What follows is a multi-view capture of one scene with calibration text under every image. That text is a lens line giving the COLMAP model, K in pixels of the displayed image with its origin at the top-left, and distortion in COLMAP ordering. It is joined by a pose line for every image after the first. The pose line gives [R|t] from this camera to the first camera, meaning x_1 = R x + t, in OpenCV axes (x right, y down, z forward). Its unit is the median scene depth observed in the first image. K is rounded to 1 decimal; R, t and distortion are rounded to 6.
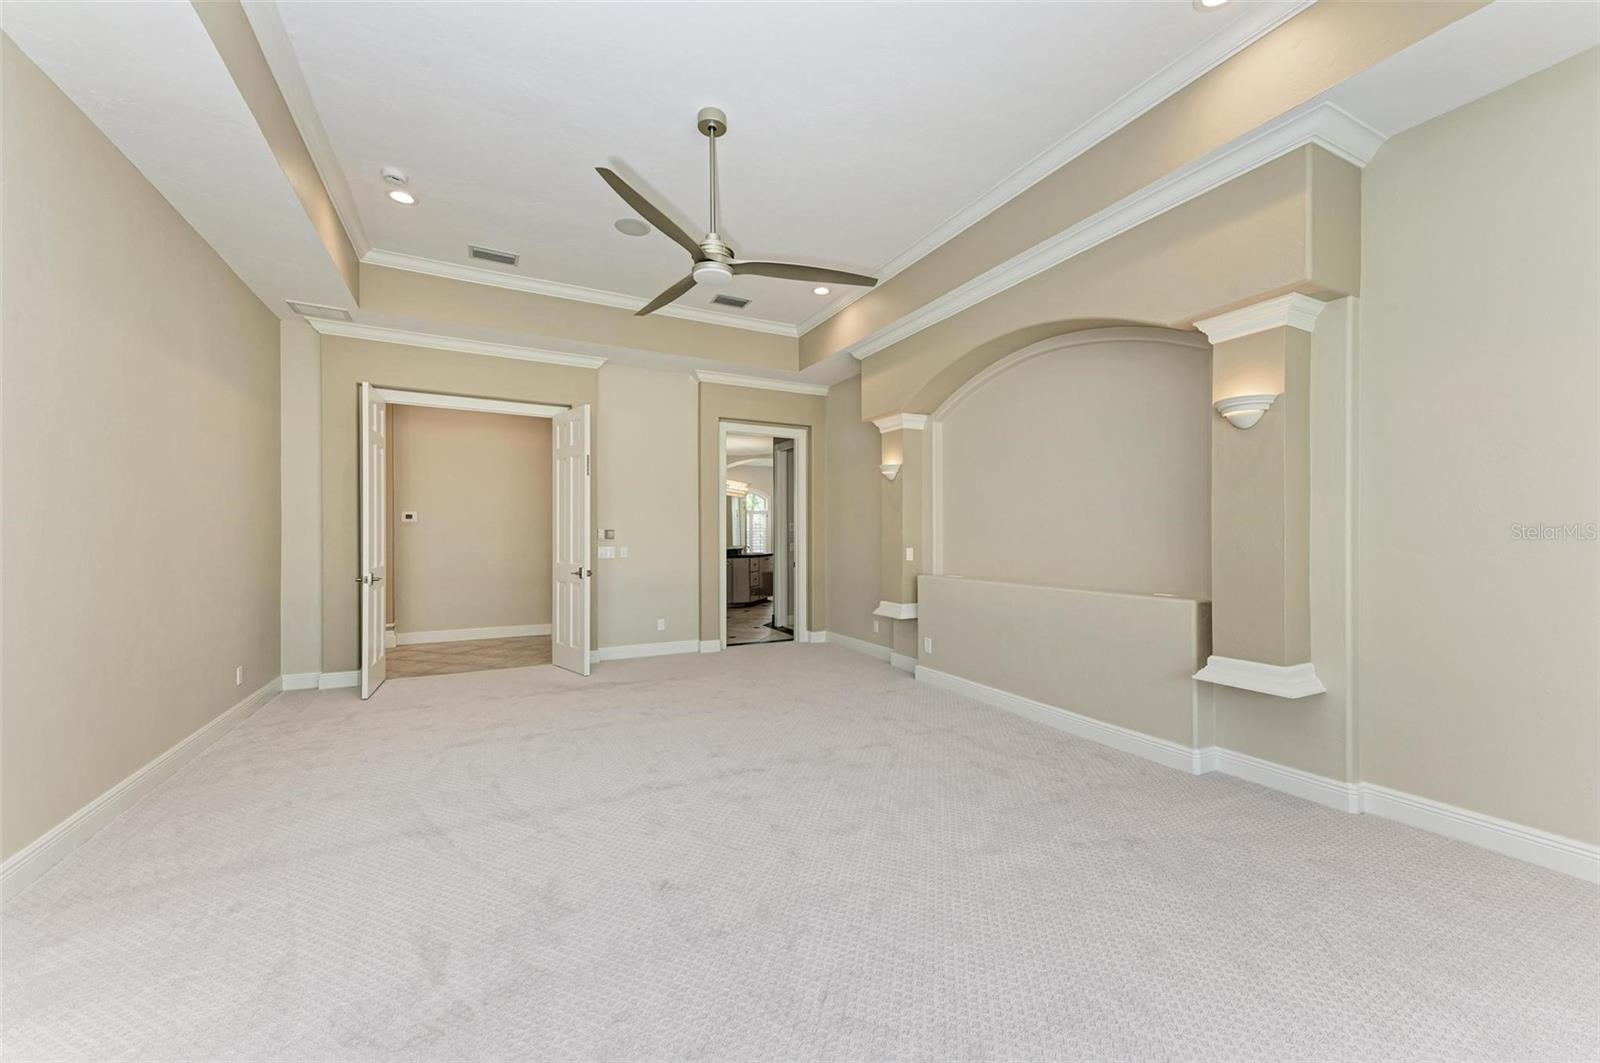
lens RADIAL K [[601.2, 0, 799.0], [0, 601.2, 538.5], [0, 0, 1]] dist [0.005842, -0.000094]
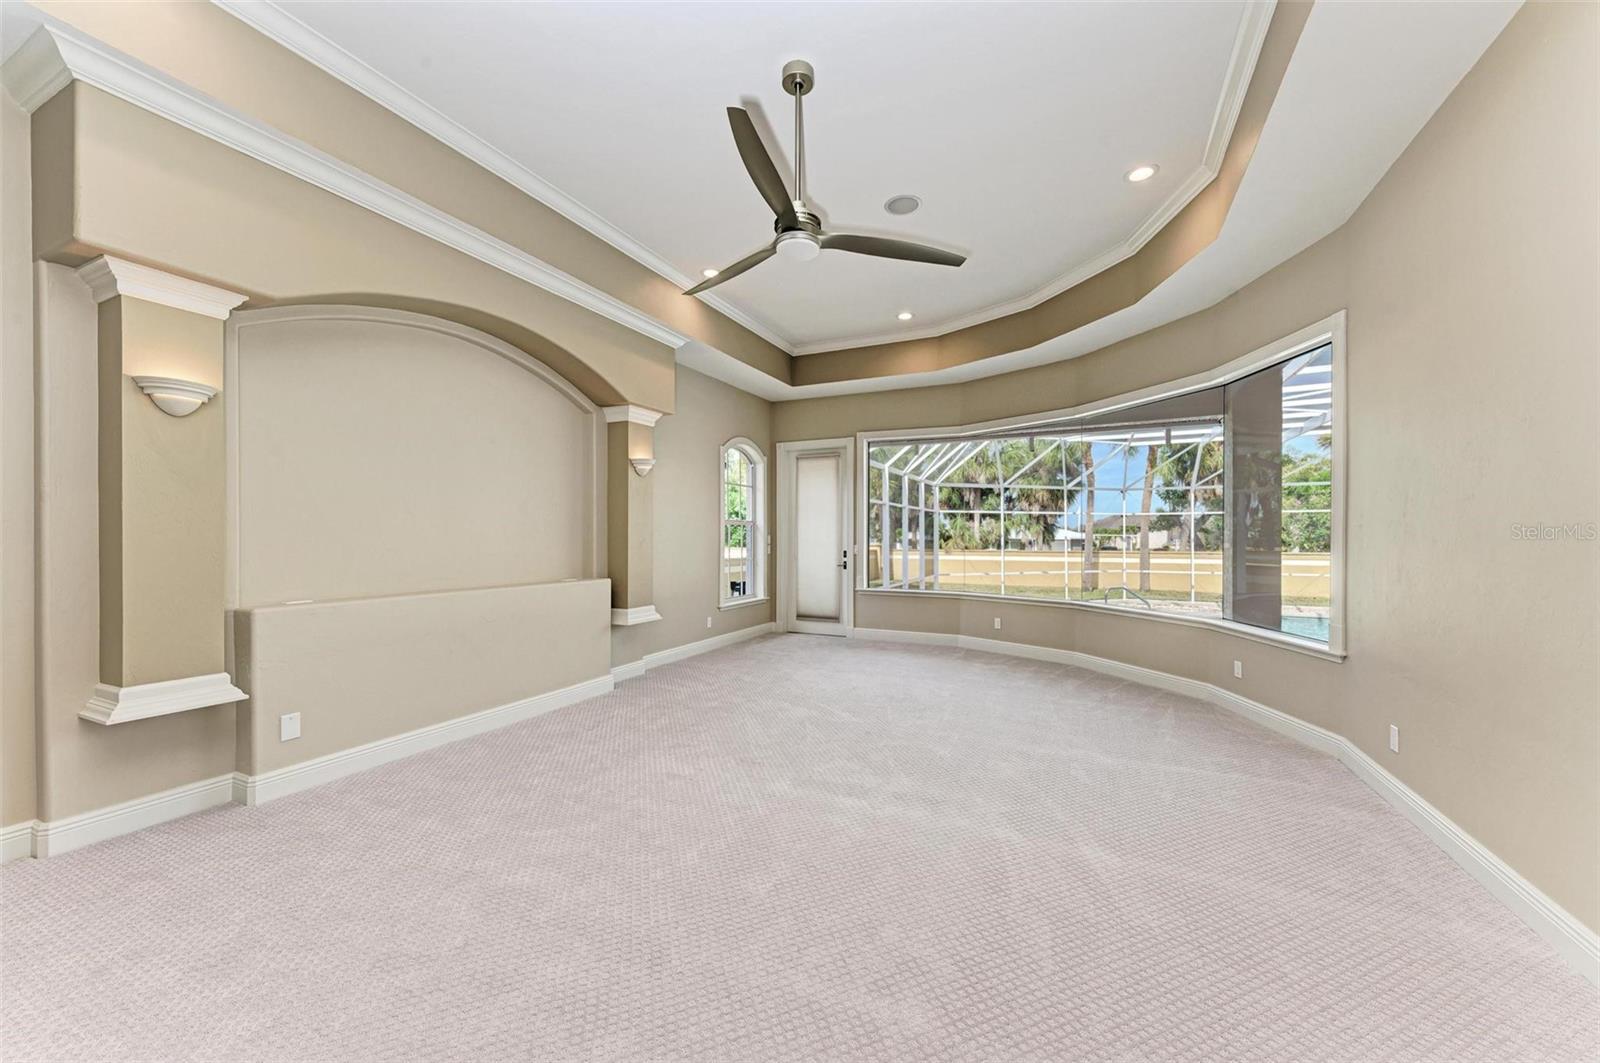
lens RADIAL K [[601.2, 0, 799.0], [0, 601.2, 538.5], [0, 0, 1]] dist [0.005842, -0.000094]
pose [[-0.605030, -0.001111, 0.796202, -0.511073], [0.002599, 0.999991, 0.003371, -0.002355], [-0.796198, 0.004108, -0.605022, 0.915677]]
